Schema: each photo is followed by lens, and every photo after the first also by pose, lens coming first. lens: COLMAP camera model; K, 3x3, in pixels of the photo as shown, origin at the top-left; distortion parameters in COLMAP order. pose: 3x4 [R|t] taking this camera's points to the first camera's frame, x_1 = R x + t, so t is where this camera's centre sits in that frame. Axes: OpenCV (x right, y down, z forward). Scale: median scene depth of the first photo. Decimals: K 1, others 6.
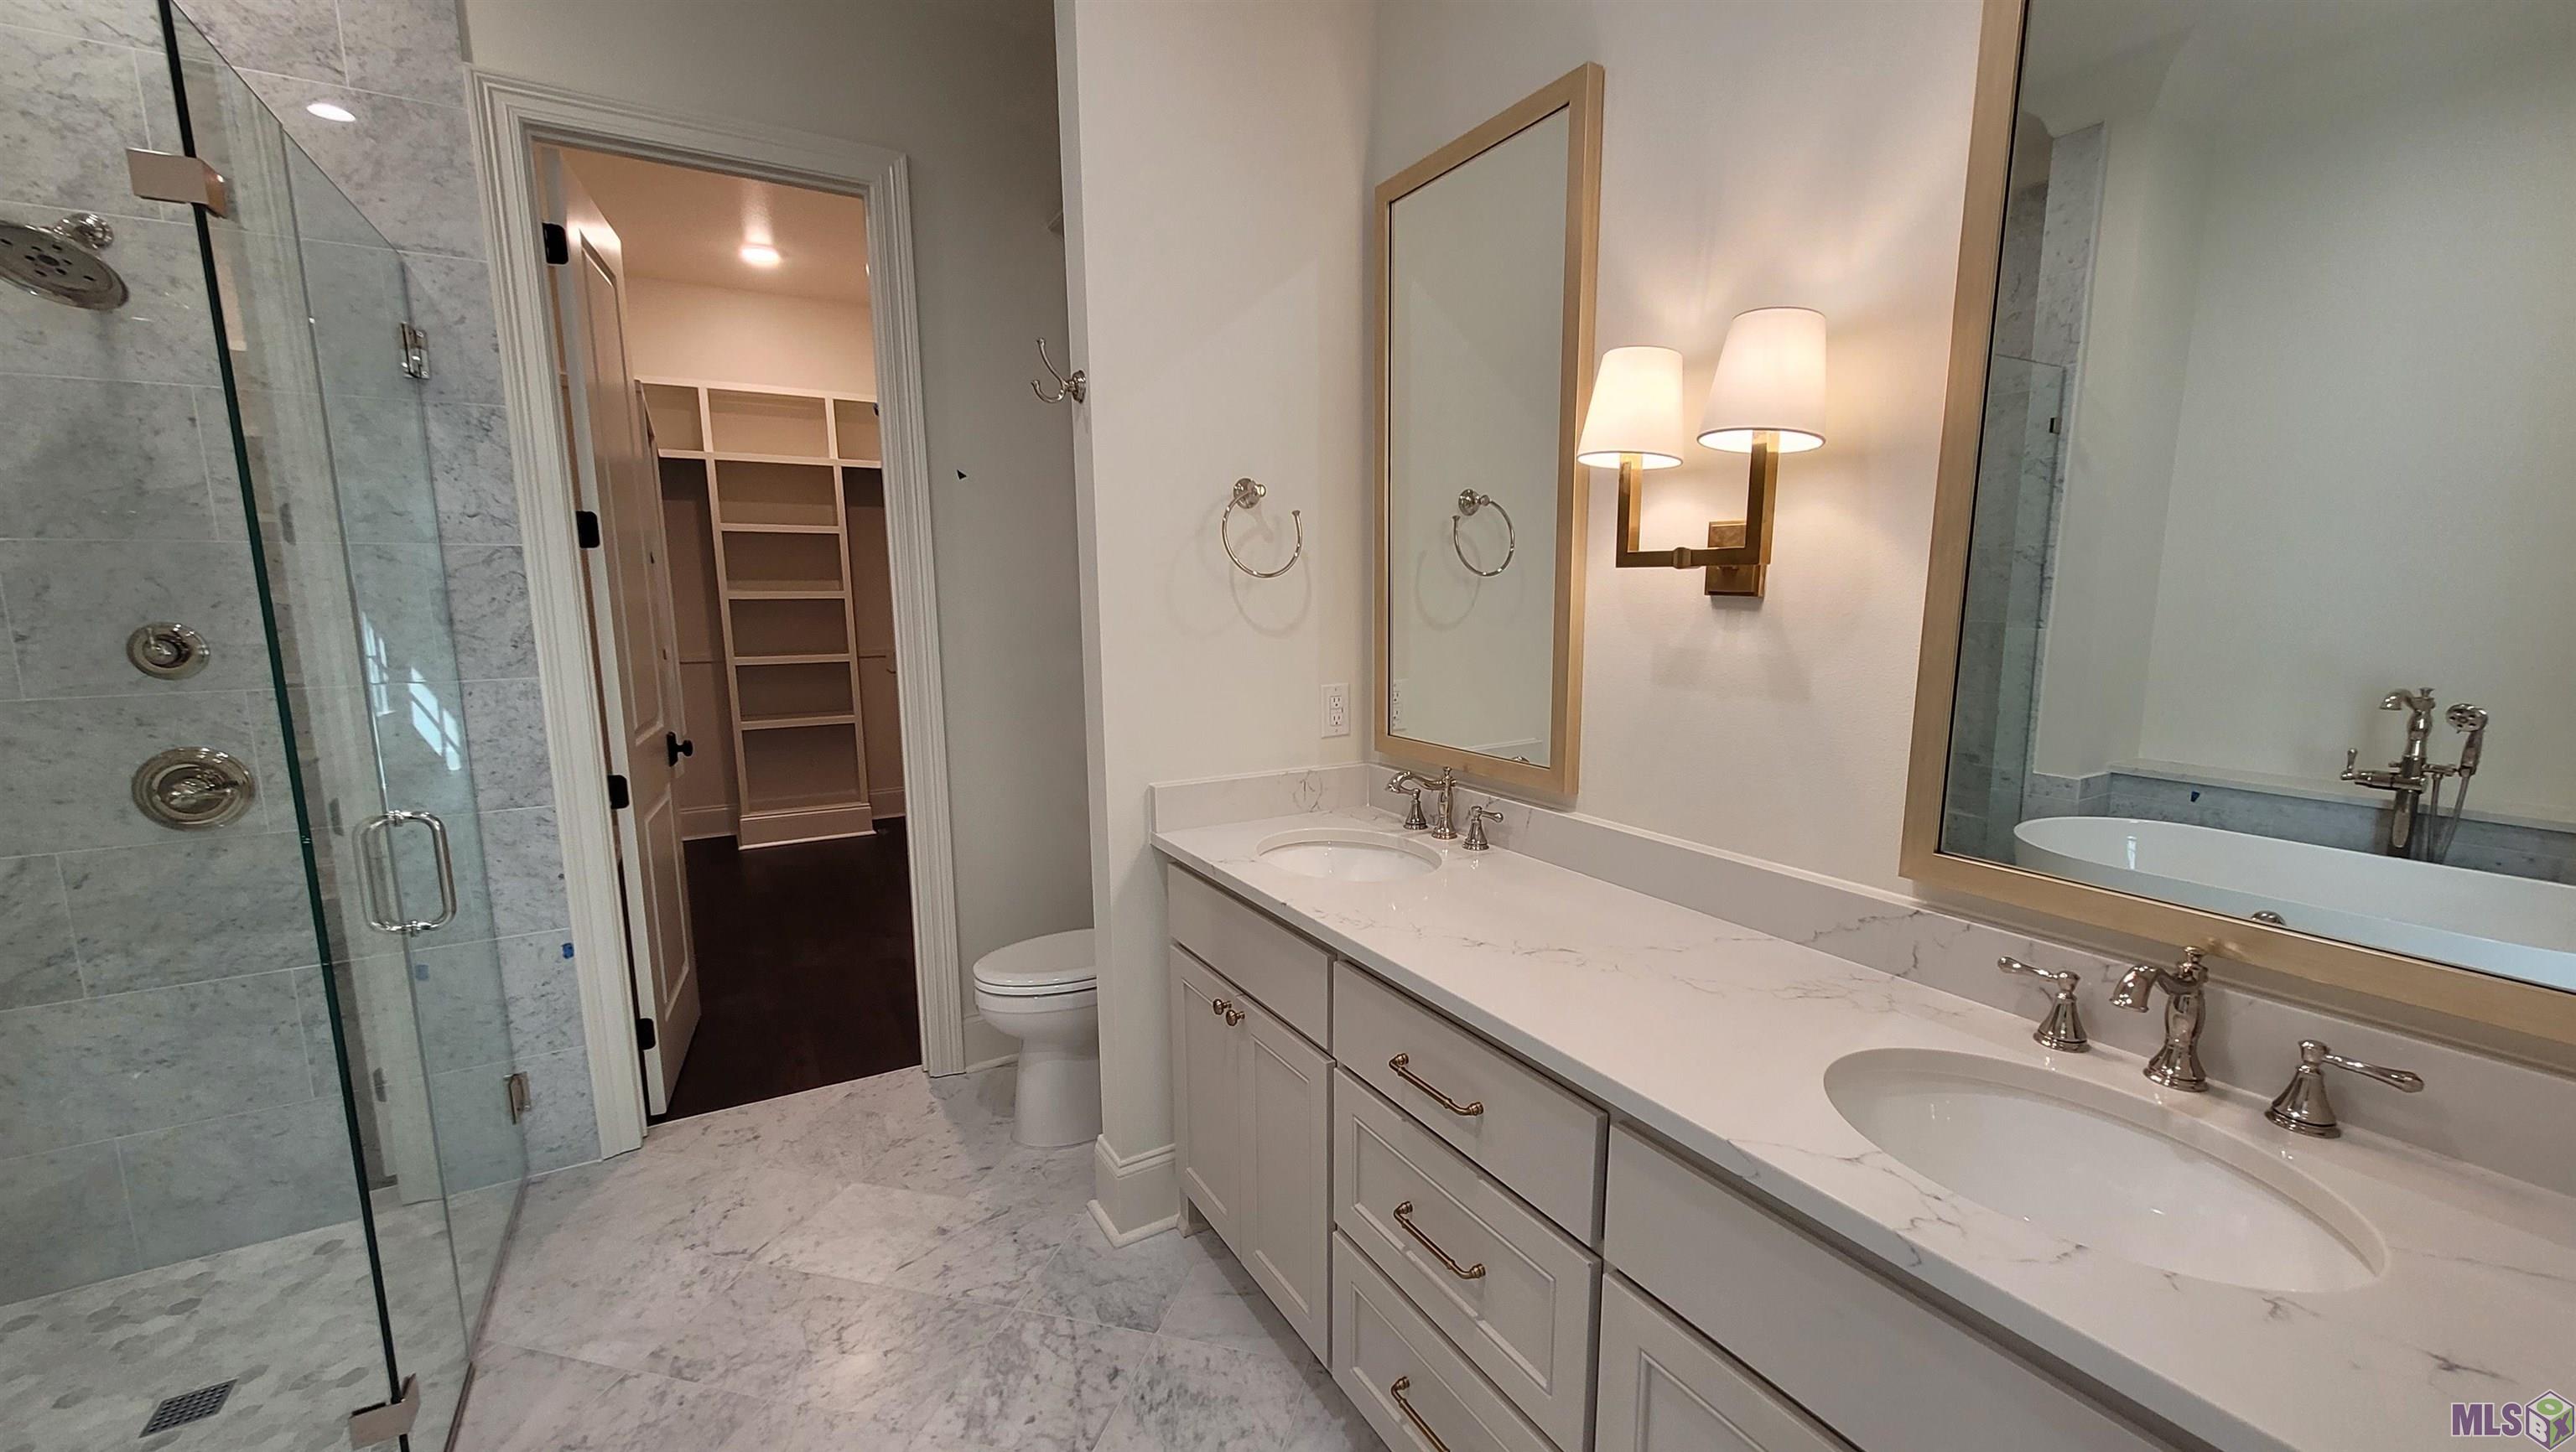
lens RADIAL K [[1003.3, 0, 1308.6], [0, 1003.3, 742.5], [0, 0, 1]] dist [0.001731, 0.000078]
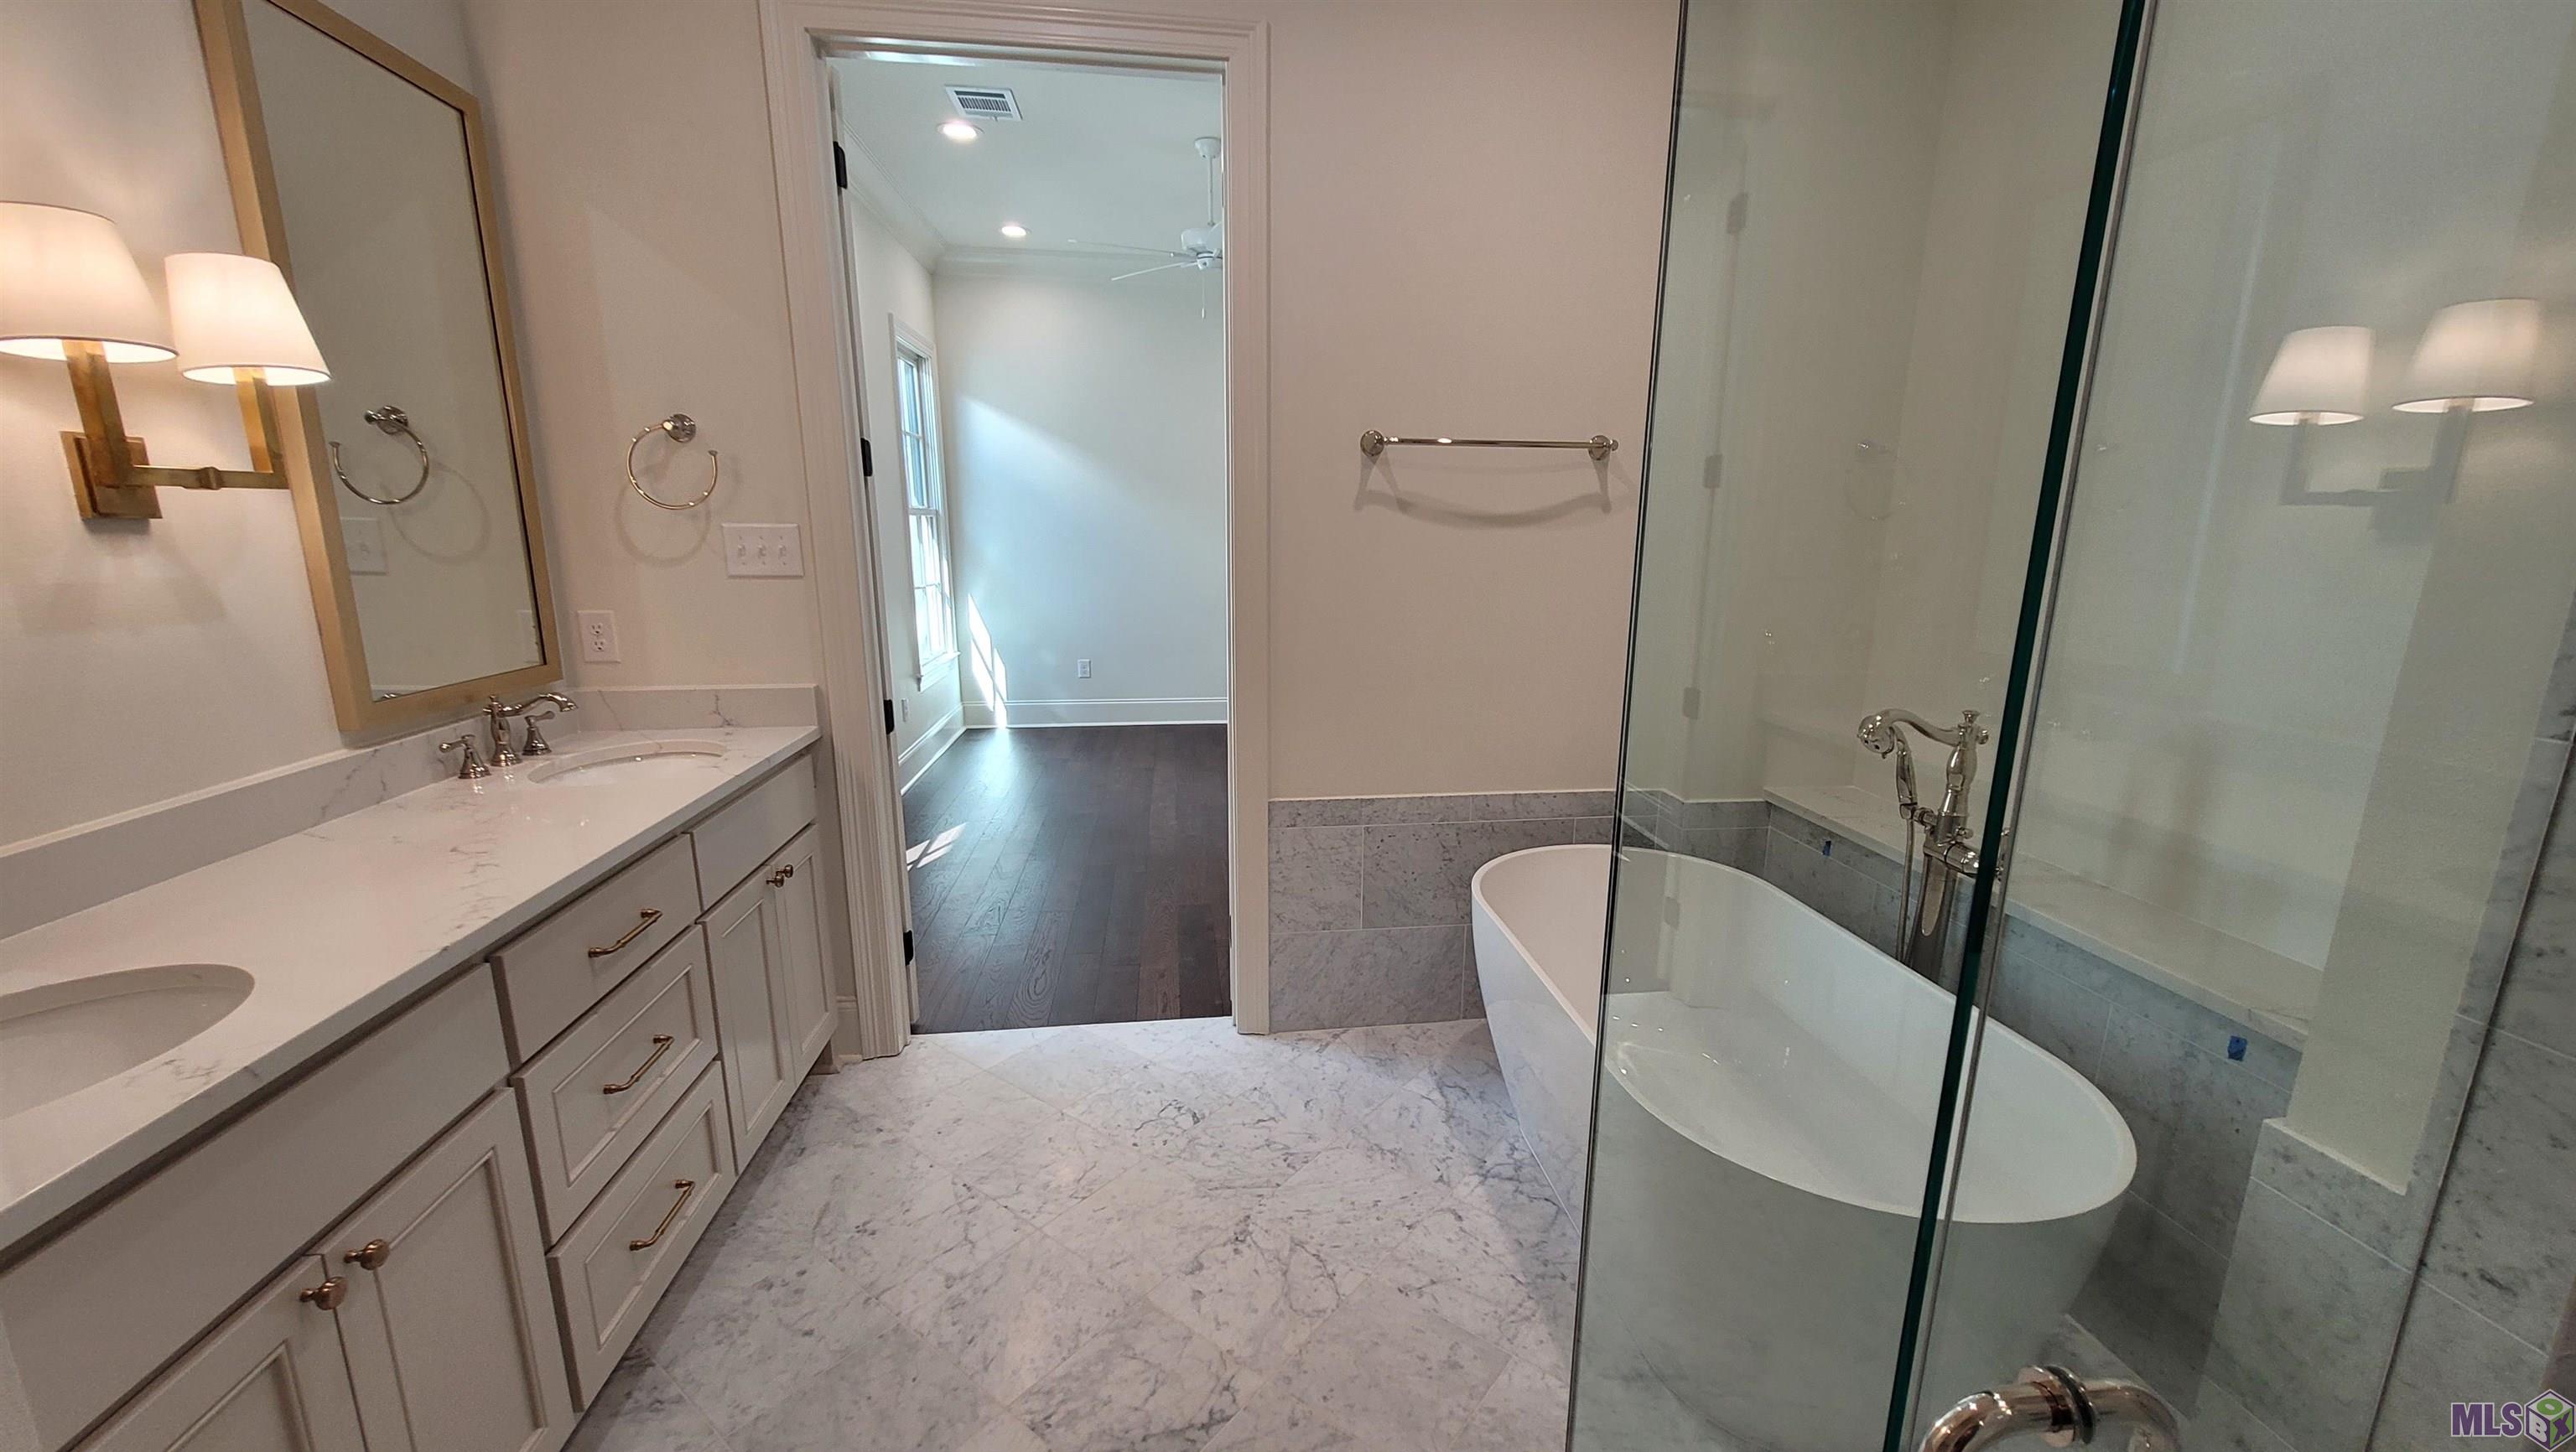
lens RADIAL K [[1016.8, 0, 1303.7], [0, 1016.8, 752.7], [0, 0, 1]] dist [0.001347, 0.000271]
pose [[-0.917397, -0.088728, 0.387956, -0.605734], [0.058701, 0.933998, 0.352423, -0.135018], [-0.393620, 0.346085, -0.851639, 0.921441]]
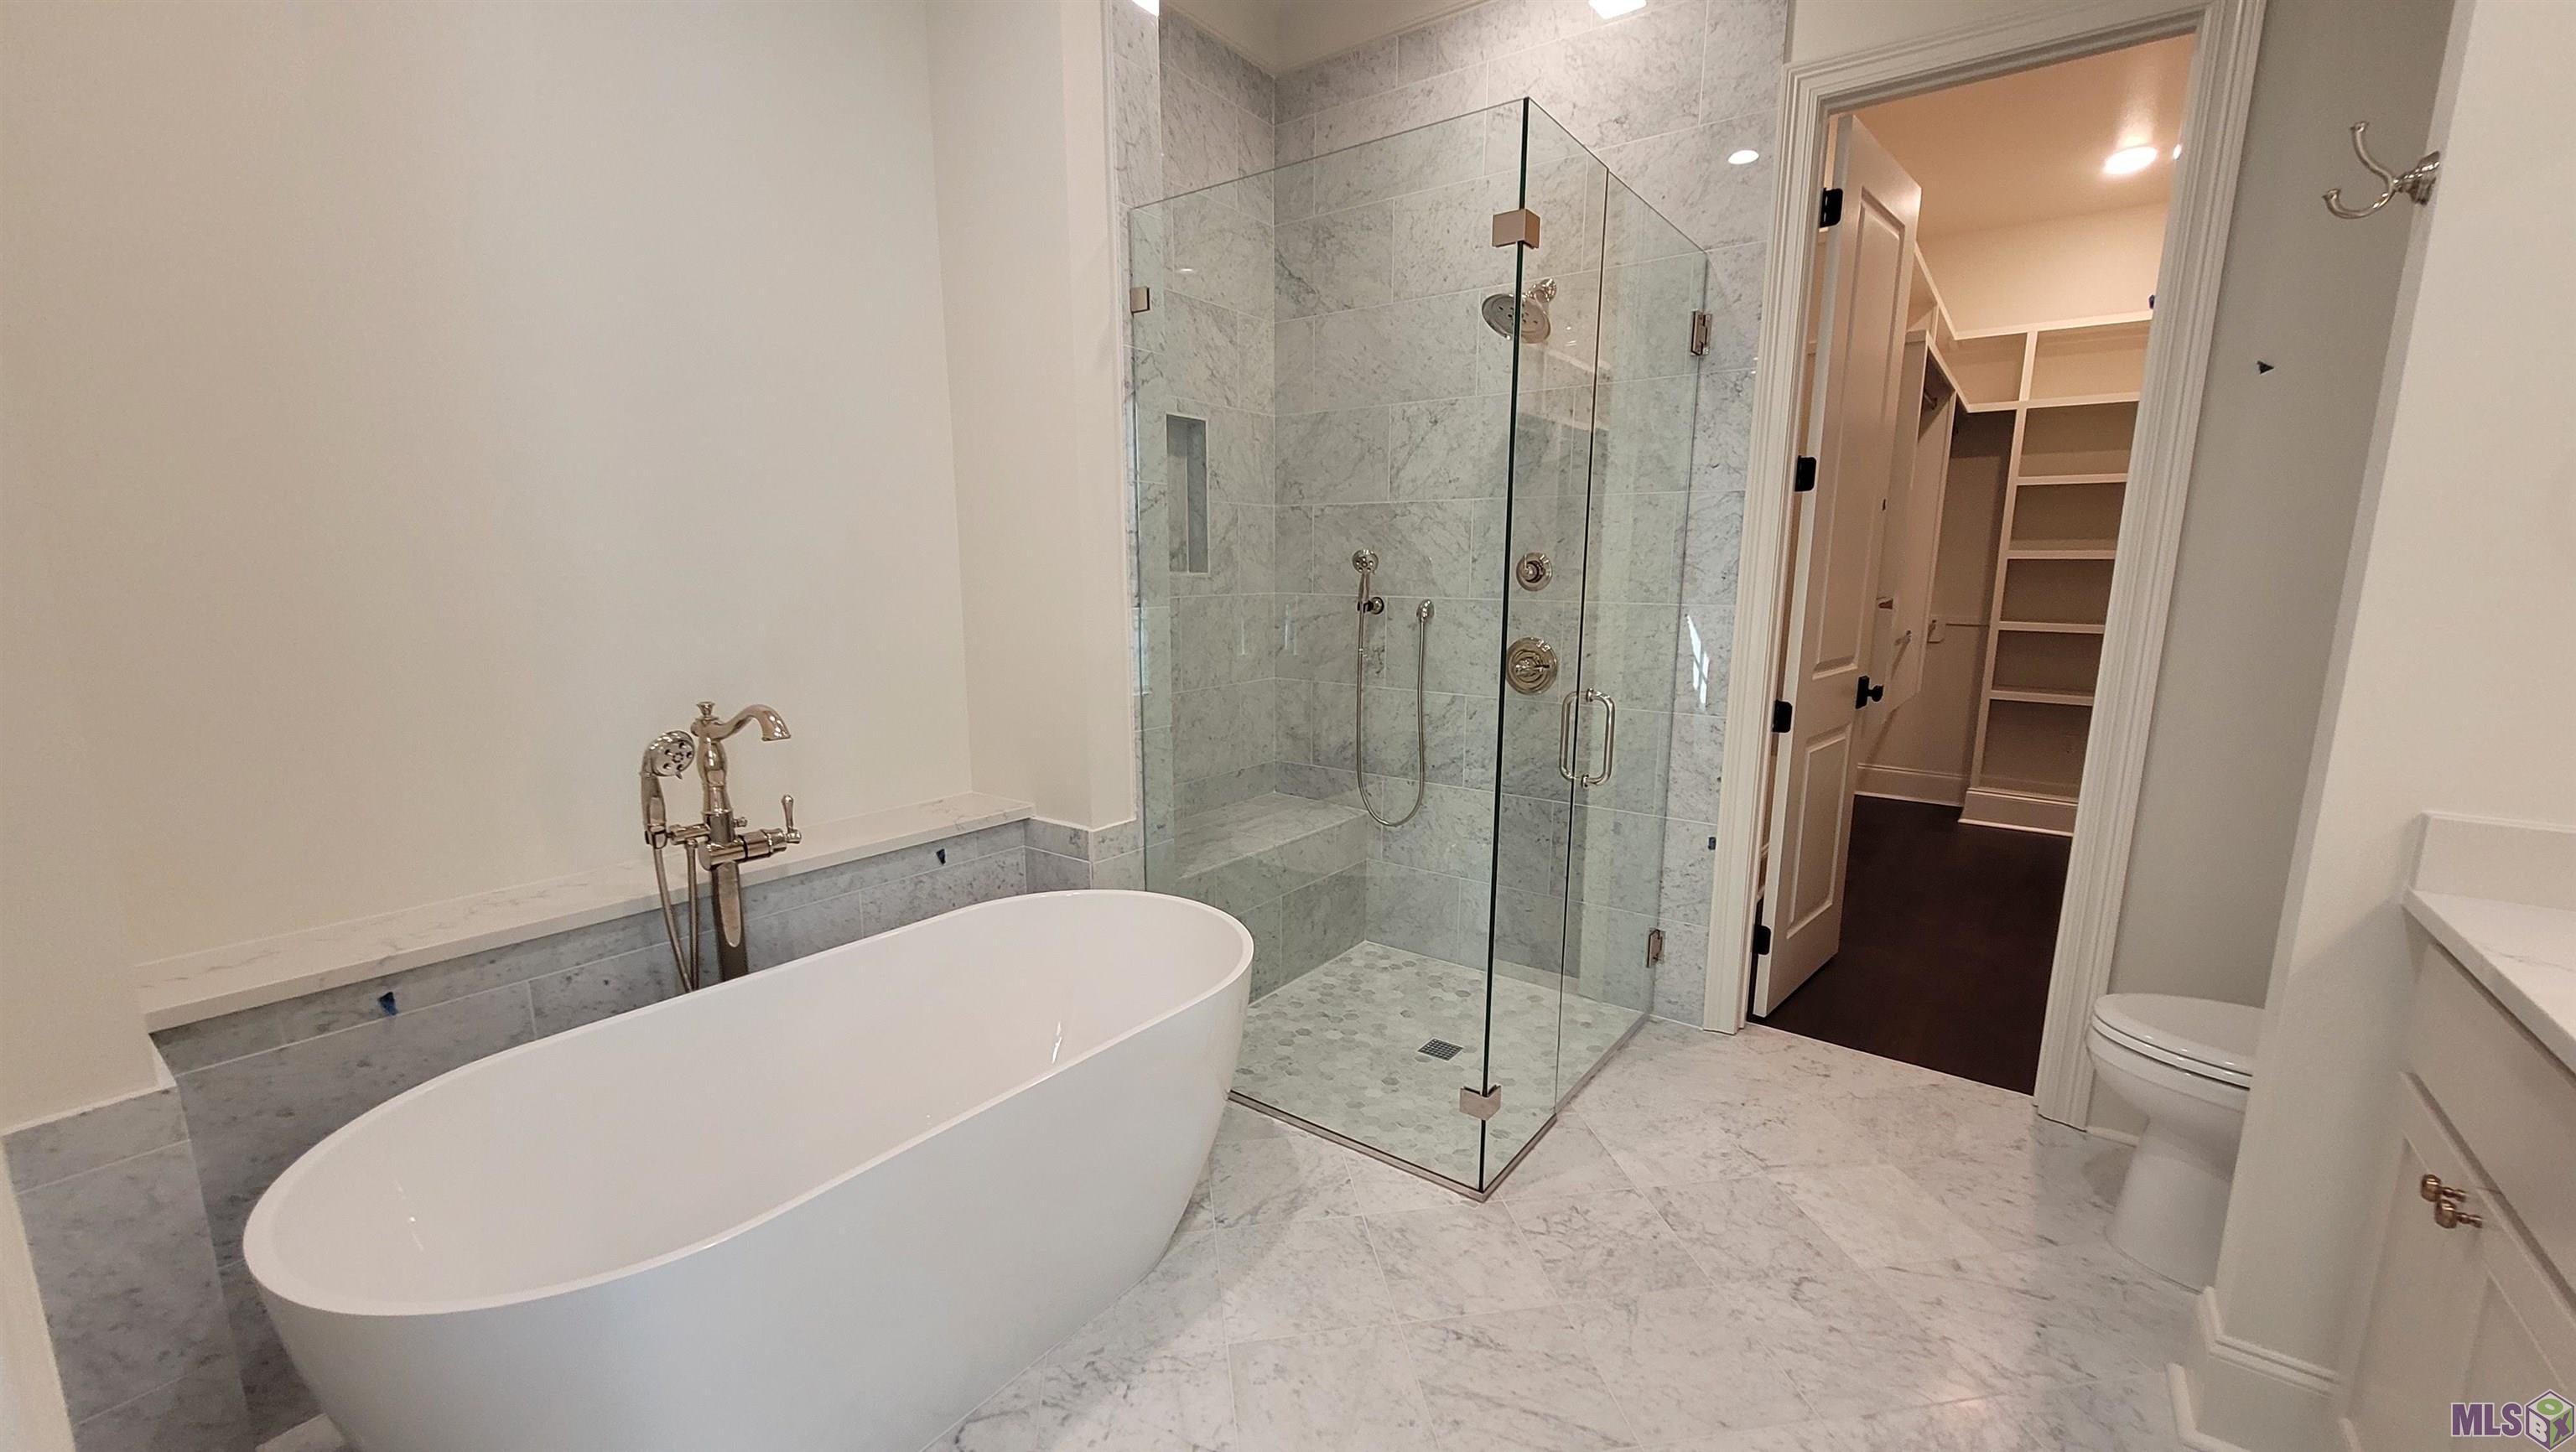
lens RADIAL K [[1003.3, 0, 1308.6], [0, 1003.3, 742.5], [0, 0, 1]] dist [0.001731, 0.000078]
pose [[0.397069, 0.172712, -0.901392, 0.106388], [-0.149311, 0.981206, 0.122232, 0.022448], [0.905562, 0.086053, 0.415394, 0.094555]]
